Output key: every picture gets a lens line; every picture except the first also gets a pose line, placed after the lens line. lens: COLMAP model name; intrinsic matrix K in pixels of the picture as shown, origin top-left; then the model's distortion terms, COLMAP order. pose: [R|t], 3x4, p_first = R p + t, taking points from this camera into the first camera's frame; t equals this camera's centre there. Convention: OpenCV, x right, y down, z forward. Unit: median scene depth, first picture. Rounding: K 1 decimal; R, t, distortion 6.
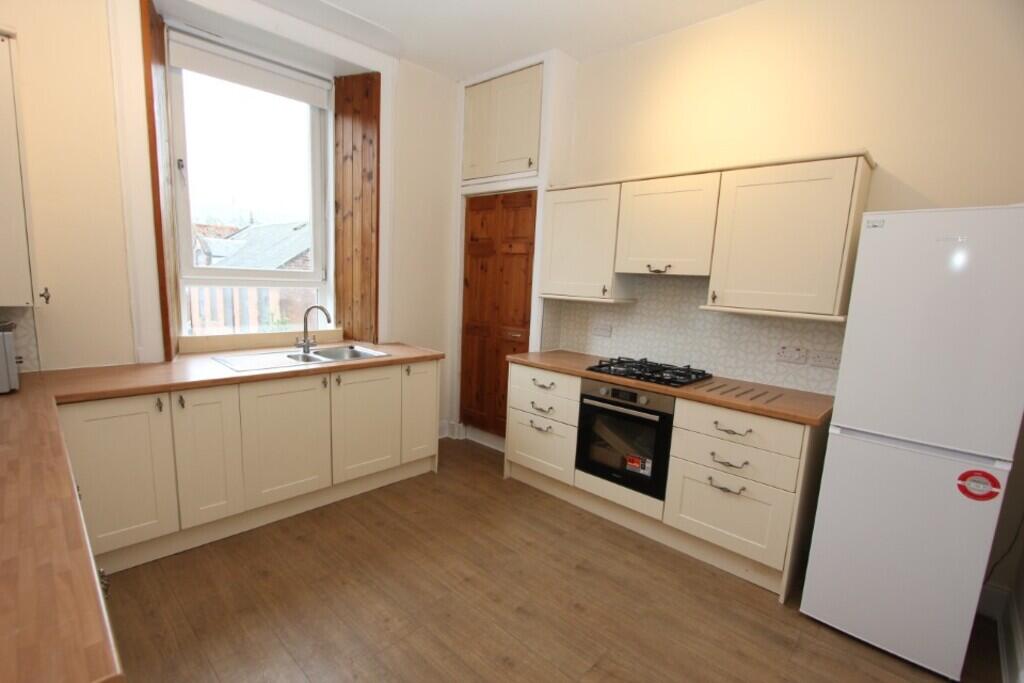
lens RADIAL K [[472.1, 0, 501.5], [0, 472.1, 351.1], [0, 0, 1]] dist [-0.015908, 0.000486]
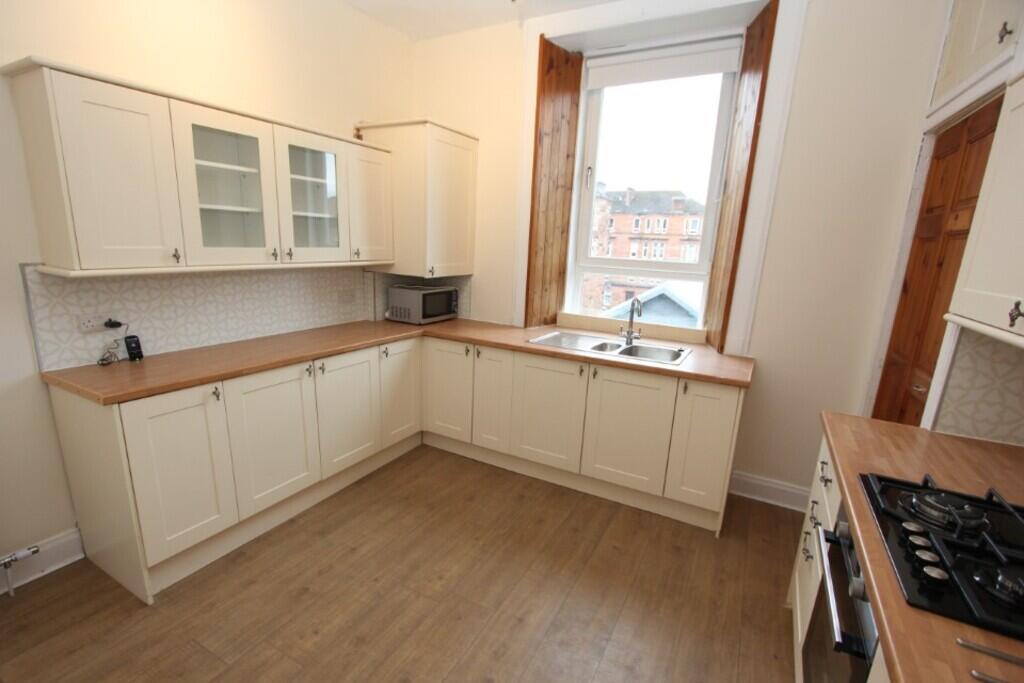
lens RADIAL K [[472.1, 0, 501.5], [0, 472.1, 351.1], [0, 0, 1]] dist [-0.015908, 0.000486]
pose [[0.255392, 0.184892, -0.948994, 0.493126], [-0.180218, 0.973446, 0.141156, -0.080062], [0.949893, 0.134976, 0.281931, 0.511215]]
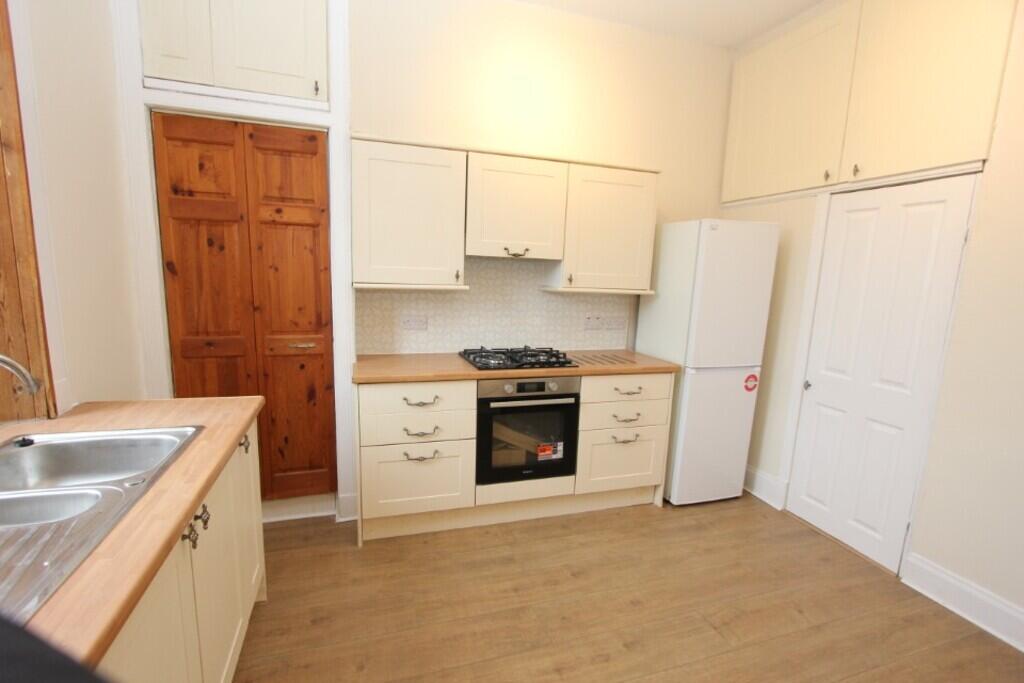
lens RADIAL K [[472.1, 0, 501.5], [0, 472.1, 351.1], [0, 0, 1]] dist [-0.015908, 0.000486]
pose [[0.477430, -0.174060, 0.861257, -0.523915], [0.122707, 0.983786, 0.130802, -0.099860], [-0.870060, 0.043233, 0.491047, 0.531586]]
